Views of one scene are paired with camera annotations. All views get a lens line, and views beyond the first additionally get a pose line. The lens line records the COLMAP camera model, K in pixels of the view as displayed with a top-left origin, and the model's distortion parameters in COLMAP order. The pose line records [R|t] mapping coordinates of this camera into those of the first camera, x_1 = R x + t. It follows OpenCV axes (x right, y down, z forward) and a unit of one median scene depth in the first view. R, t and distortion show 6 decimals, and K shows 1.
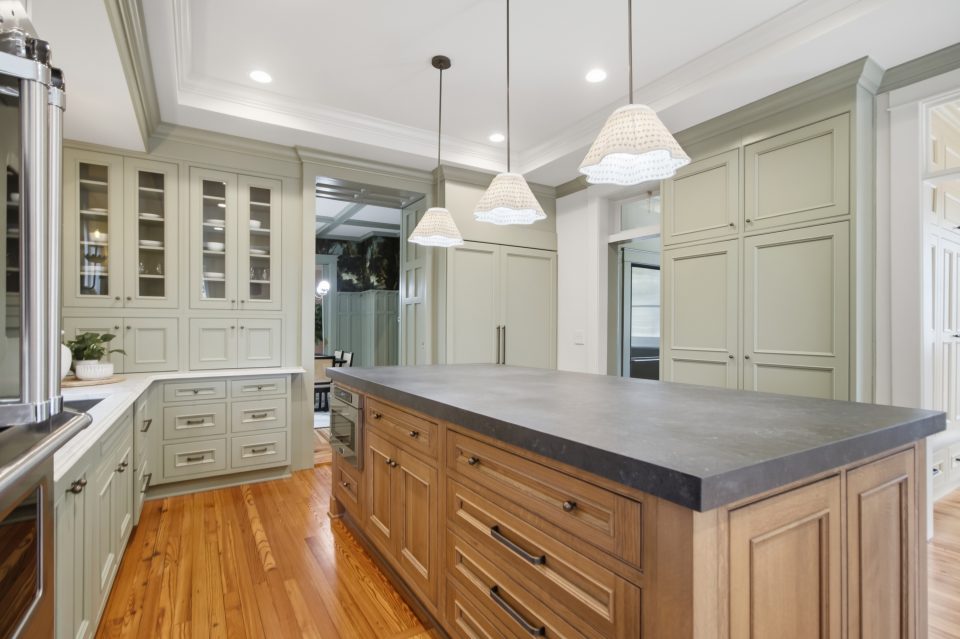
lens RADIAL K [[458.3, 0, 466.6], [0, 458.3, 328.2], [0, 0, 1]] dist [-0.016090, 0.000832]
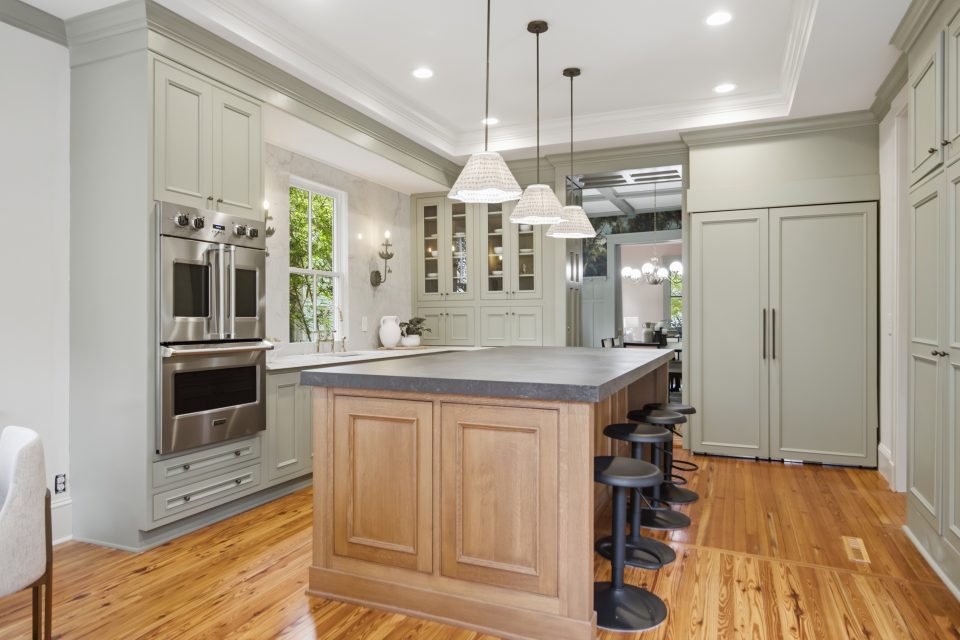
lens RADIAL K [[597.1, 0, 472.7], [0, 597.1, 319.0], [0, 0, 1]] dist [0.001129, -0.000318]
pose [[0.584124, 0.001112, -0.811663, 0.779379], [0.005681, 0.999969, 0.005458, 0.003568], [0.811644, -0.007799, 0.584100, -0.037908]]
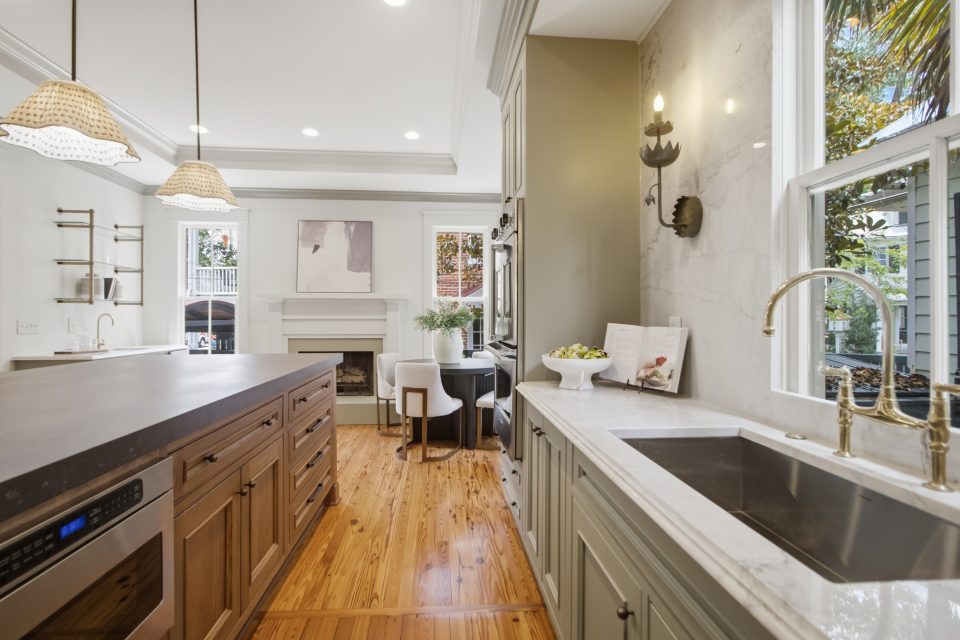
lens RADIAL K [[455.7, 0, 475.7], [0, 455.7, 316.4], [0, 0, 1]] dist [-0.000861, 0.000817]
pose [[-0.901009, -0.002757, 0.433791, -0.460061], [-0.005754, 0.999968, -0.005596, 0.004388], [-0.433761, -0.007538, -0.900996, 0.832422]]
